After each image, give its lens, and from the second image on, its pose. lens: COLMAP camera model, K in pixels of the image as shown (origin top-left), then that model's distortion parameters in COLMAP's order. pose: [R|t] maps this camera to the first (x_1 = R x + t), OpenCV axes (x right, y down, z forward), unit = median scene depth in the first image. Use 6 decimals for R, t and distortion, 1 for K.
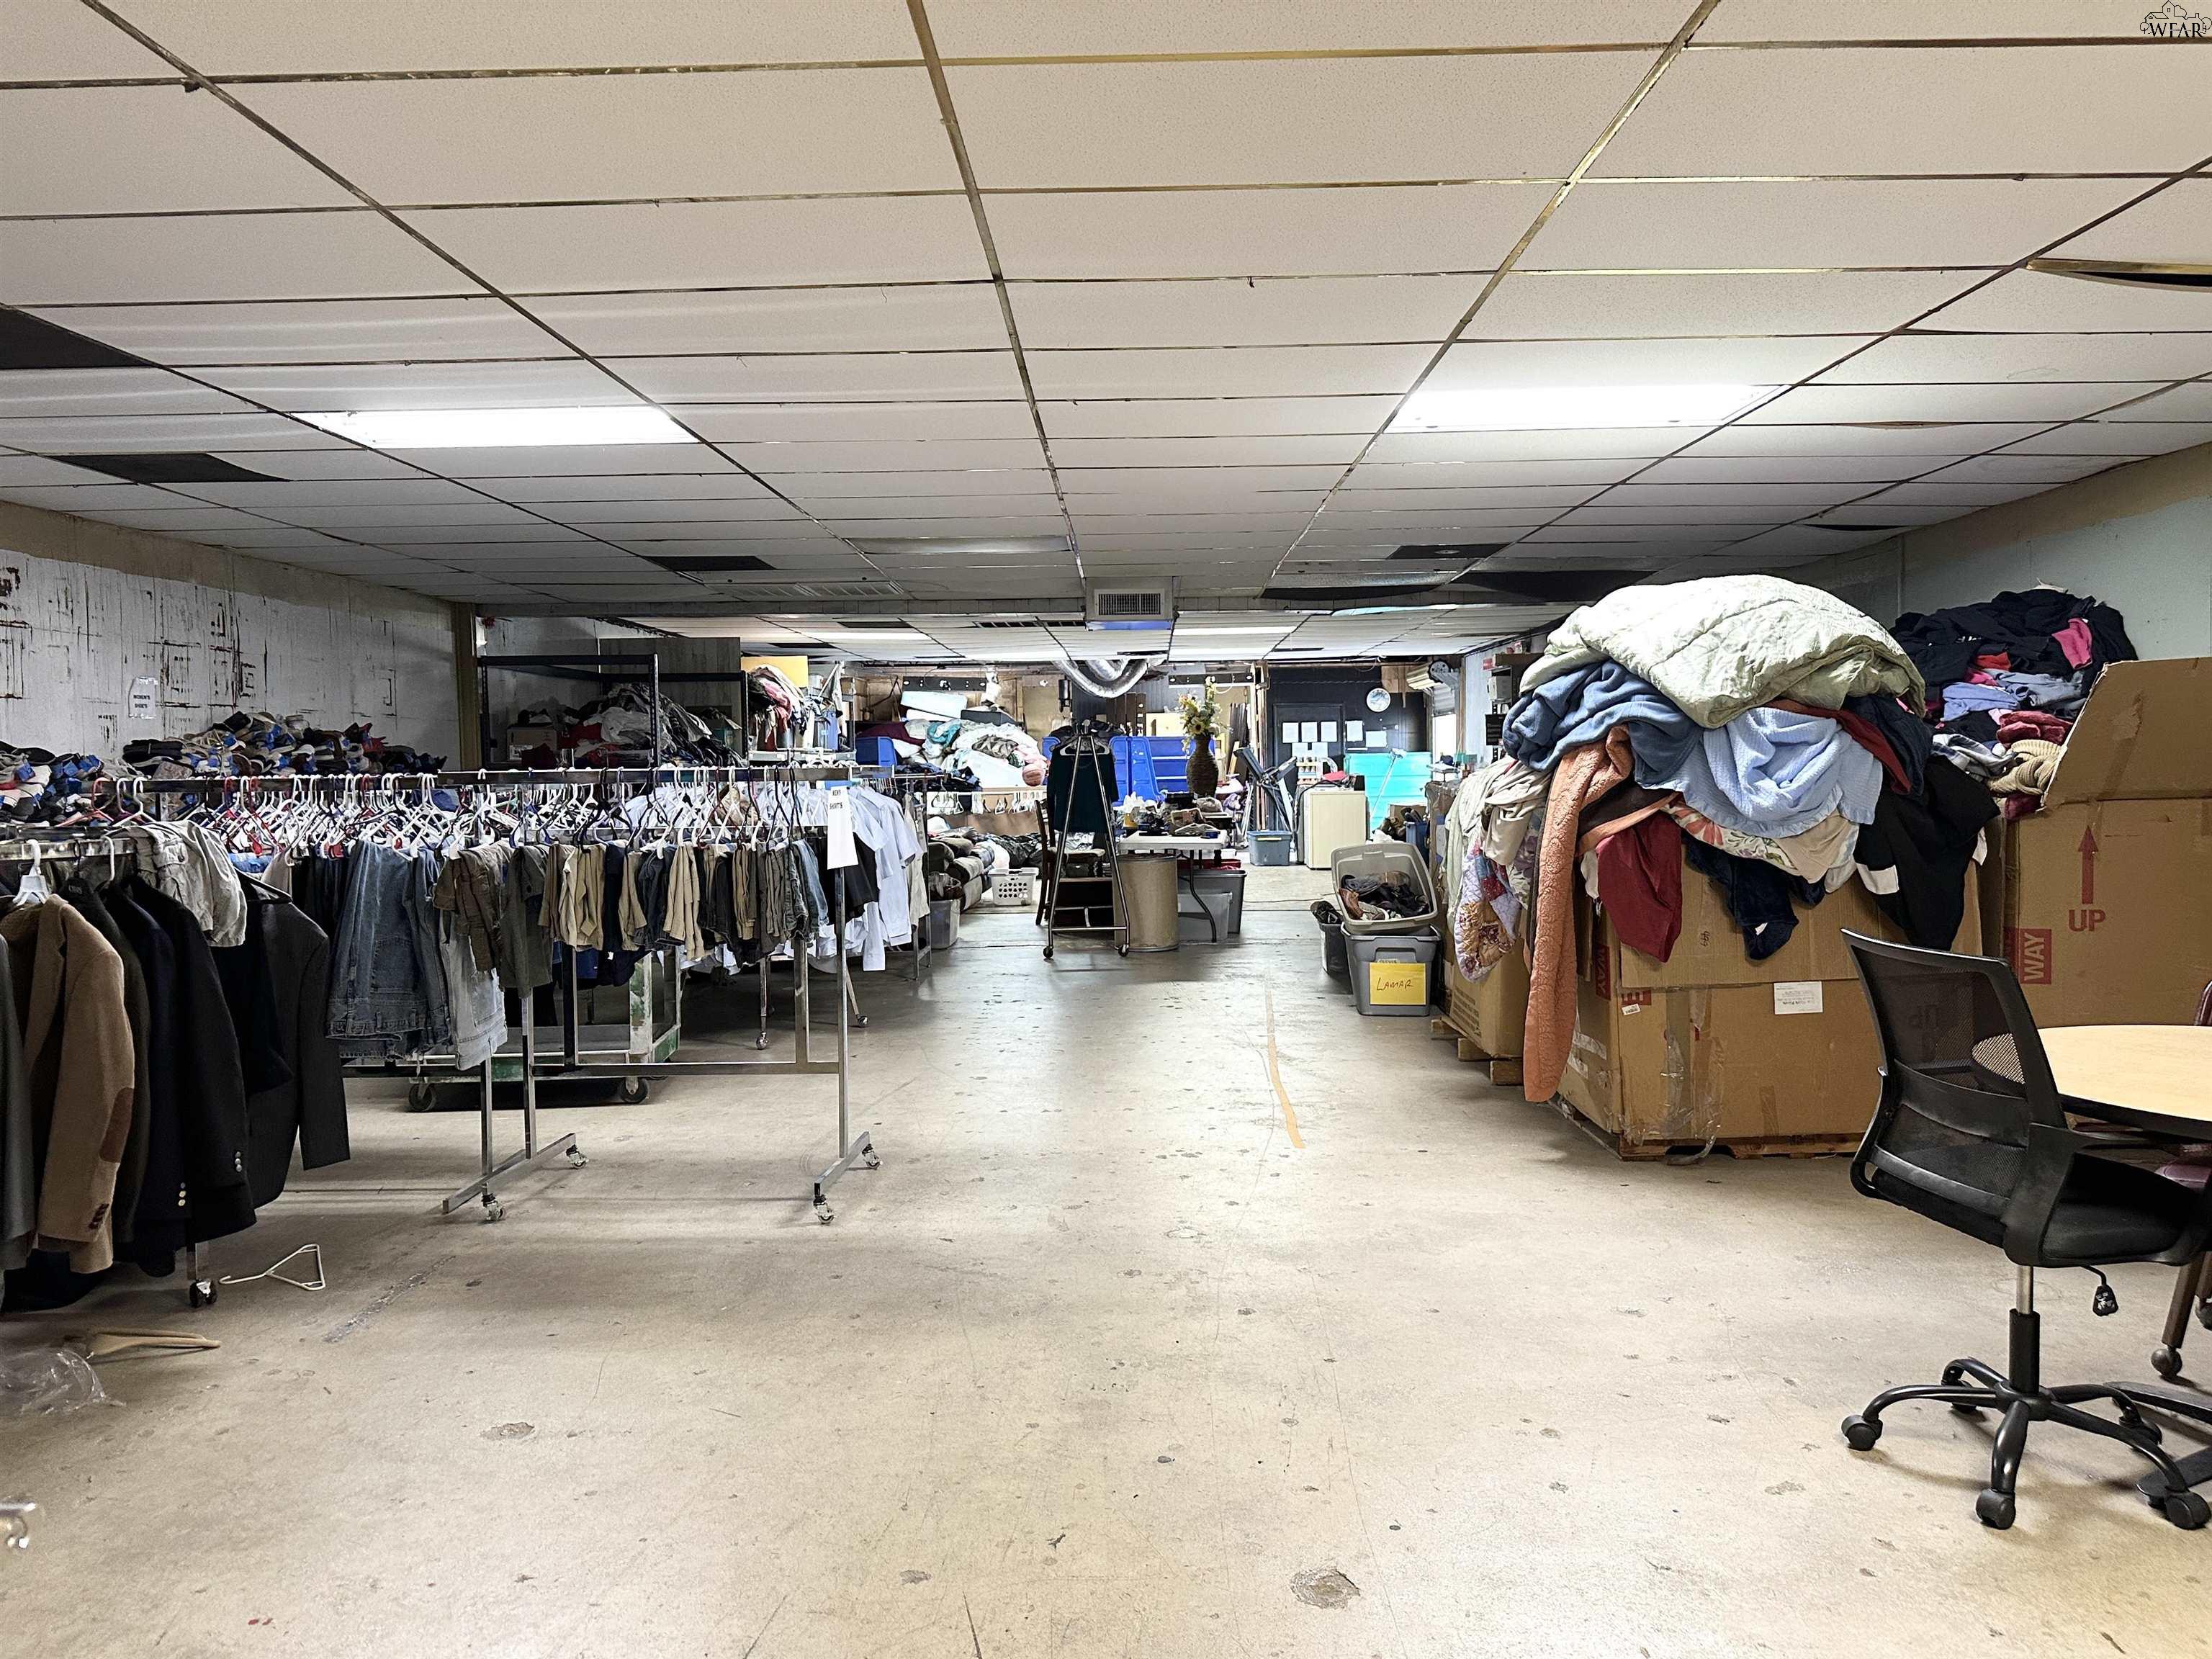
lens RADIAL K [[1528.2, 0, 1106.9], [0, 1528.2, 819.9], [0, 0, 1]] dist [0.101205, -0.120268]
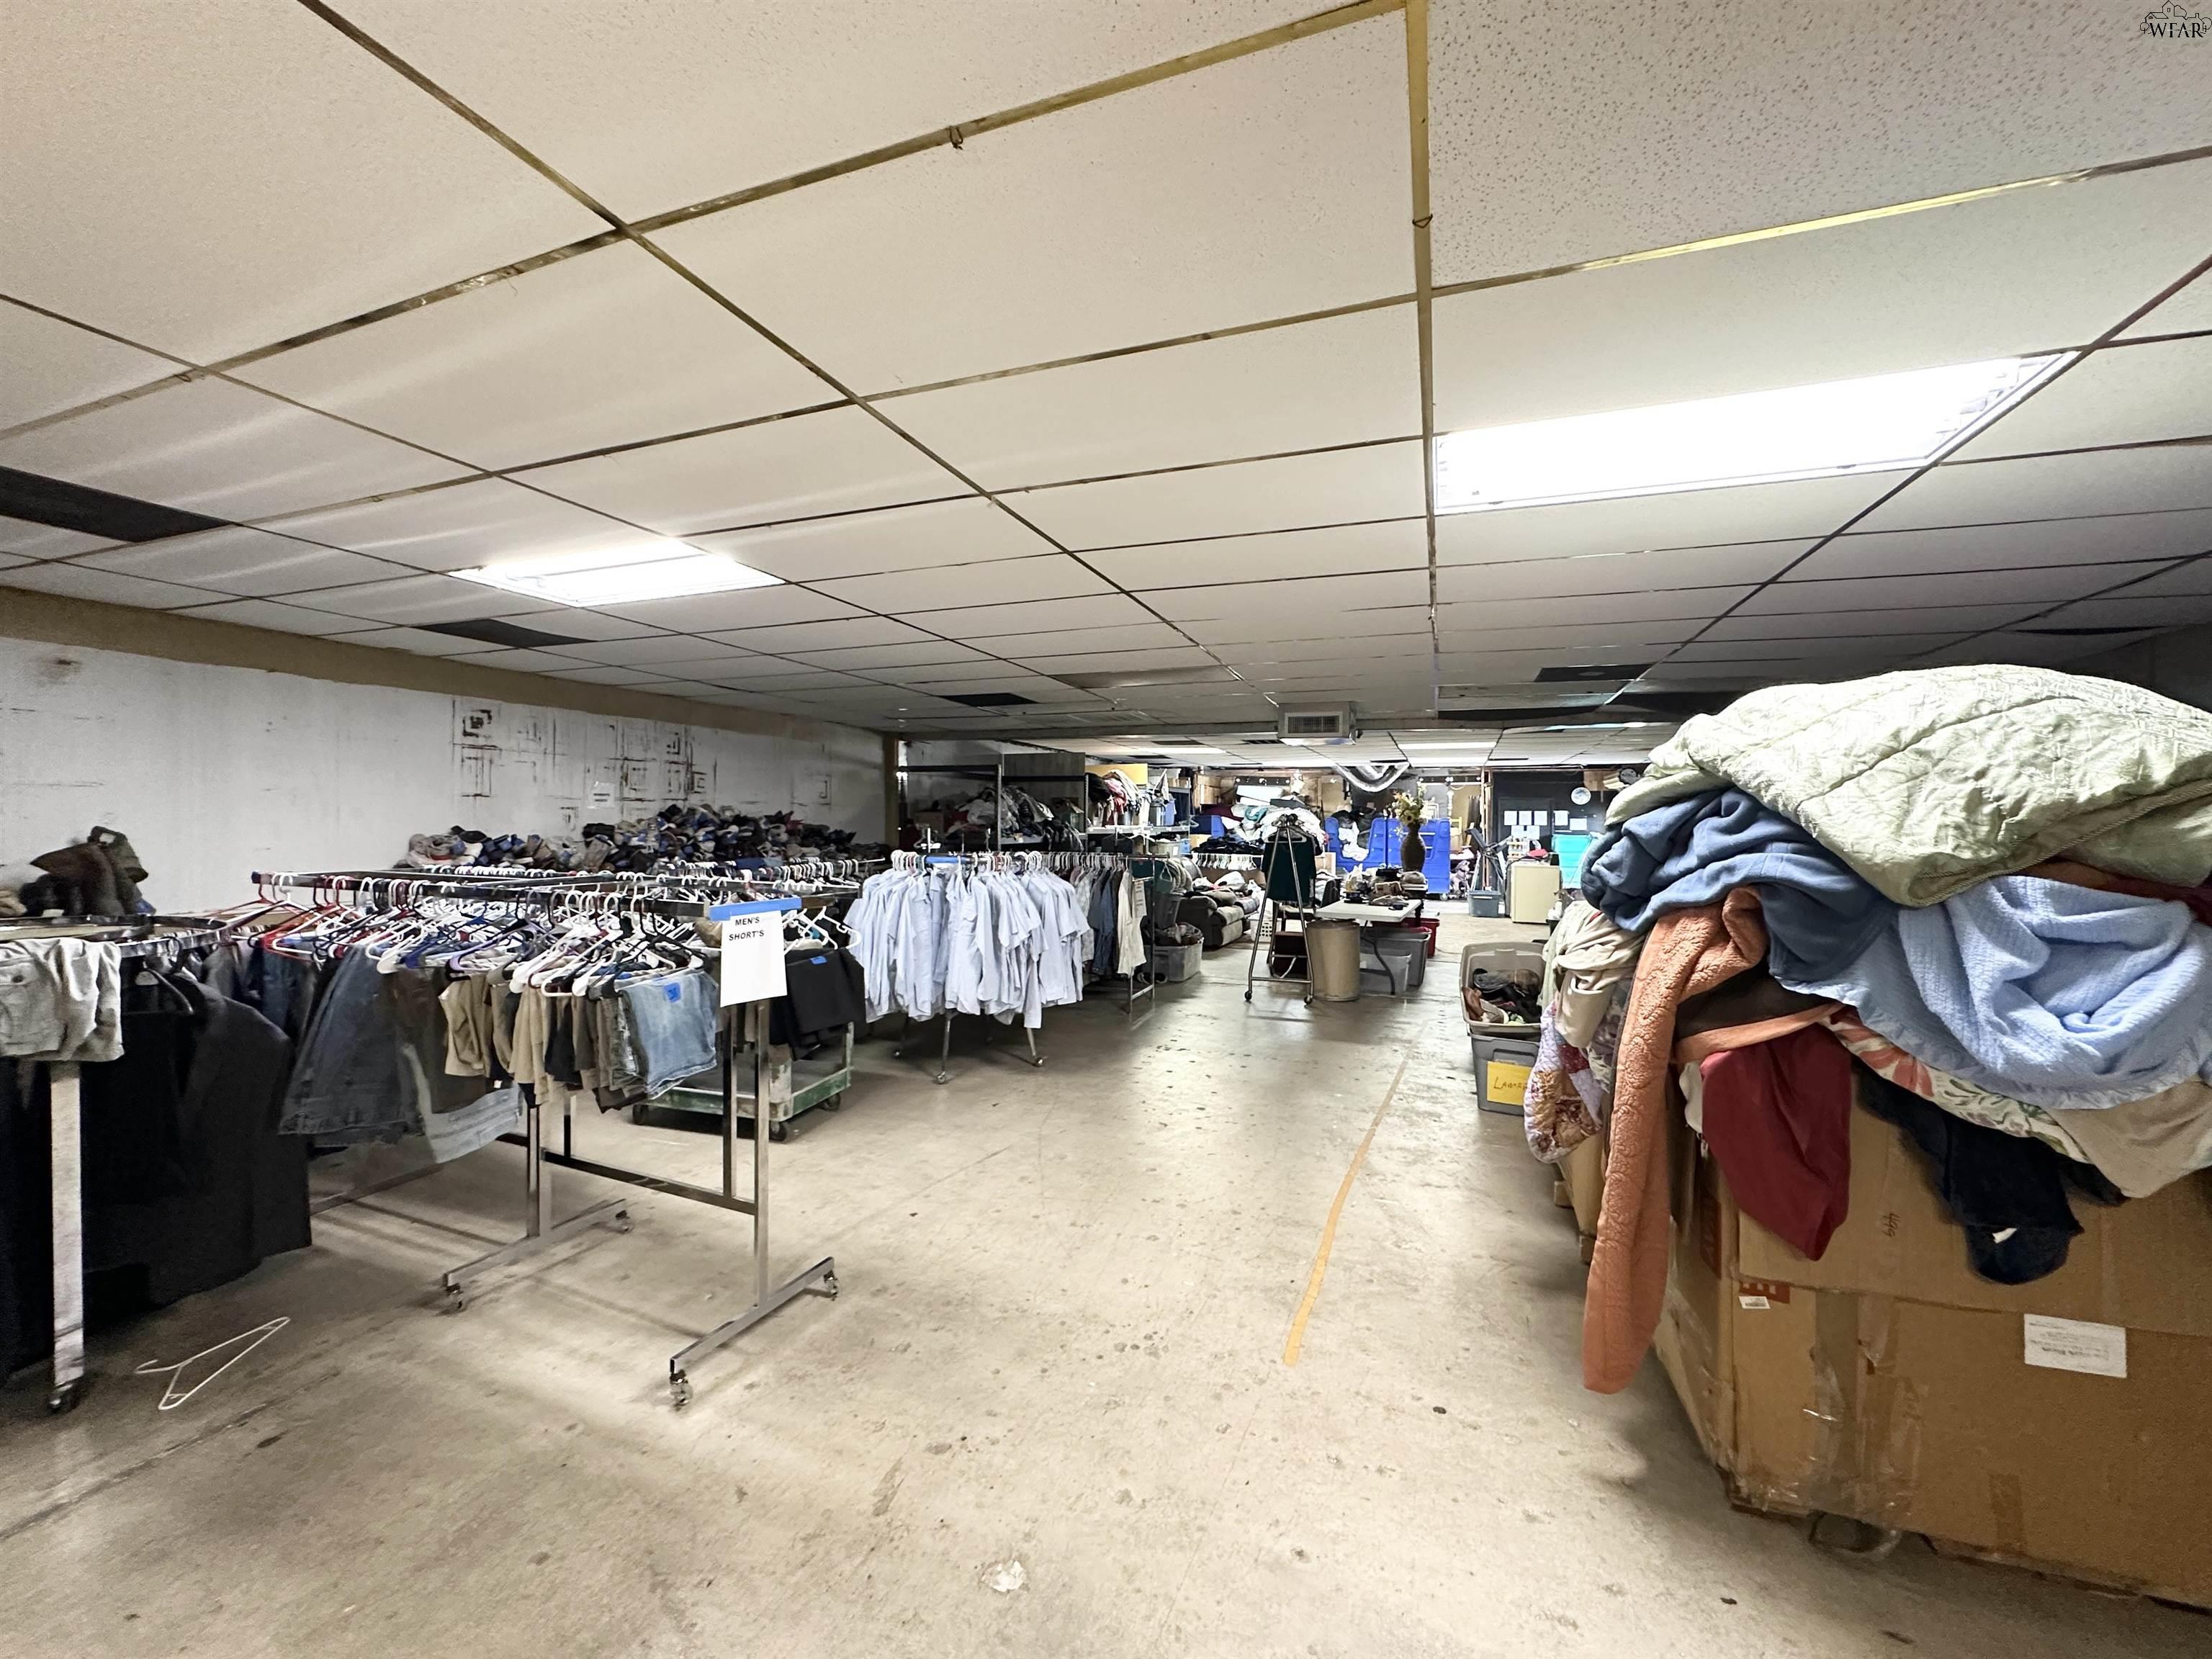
lens RADIAL K [[880.4, 0, 1105.7], [0, 880.4, 833.2], [0, 0, 1]] dist [-0.005052, 0.001721]
pose [[0.940993, 0.029645, -0.337124, 0.197632], [-0.037963, 0.999115, -0.018108, -0.066672], [0.336289, 0.029838, 0.941286, 0.542929]]
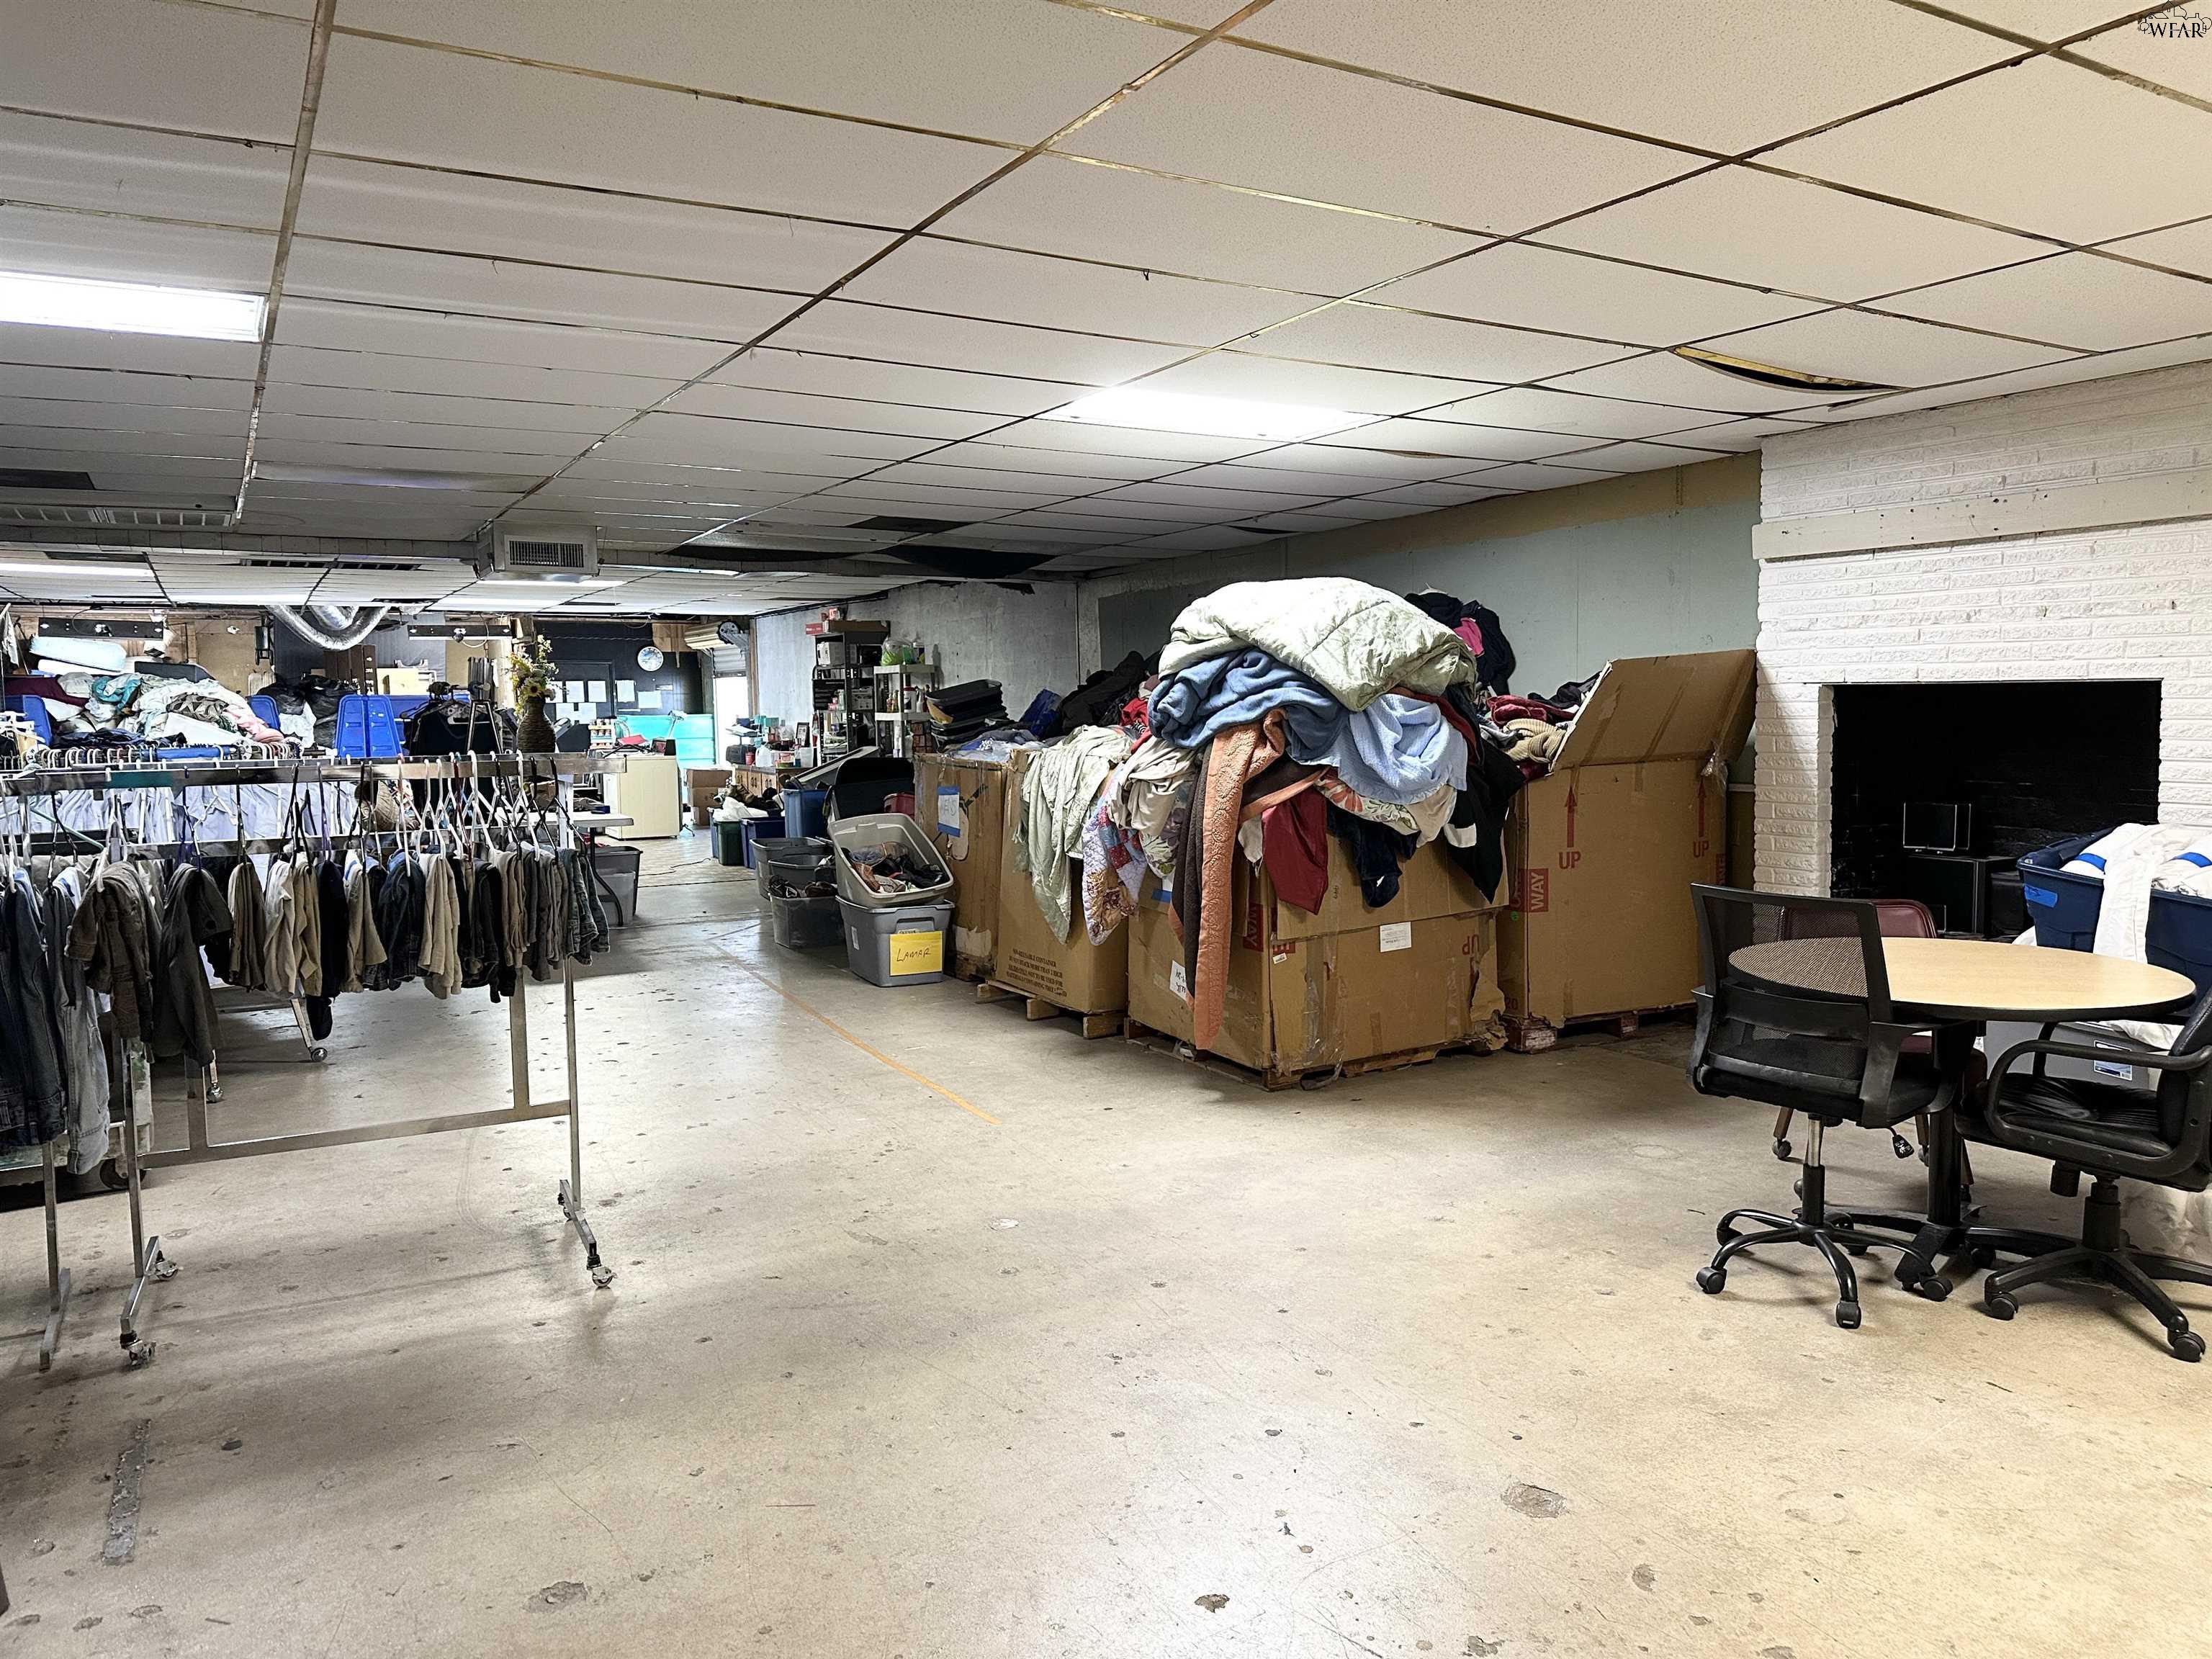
lens RADIAL K [[1528.2, 0, 1103.0], [0, 1528.2, 825.6], [0, 0, 1]] dist [0.101205, -0.120268]
pose [[0.859255, -0.039184, 0.510045, -0.345760], [0.022753, 0.999003, 0.038418, -0.021379], [-0.511041, -0.021406, 0.859290, 0.105768]]
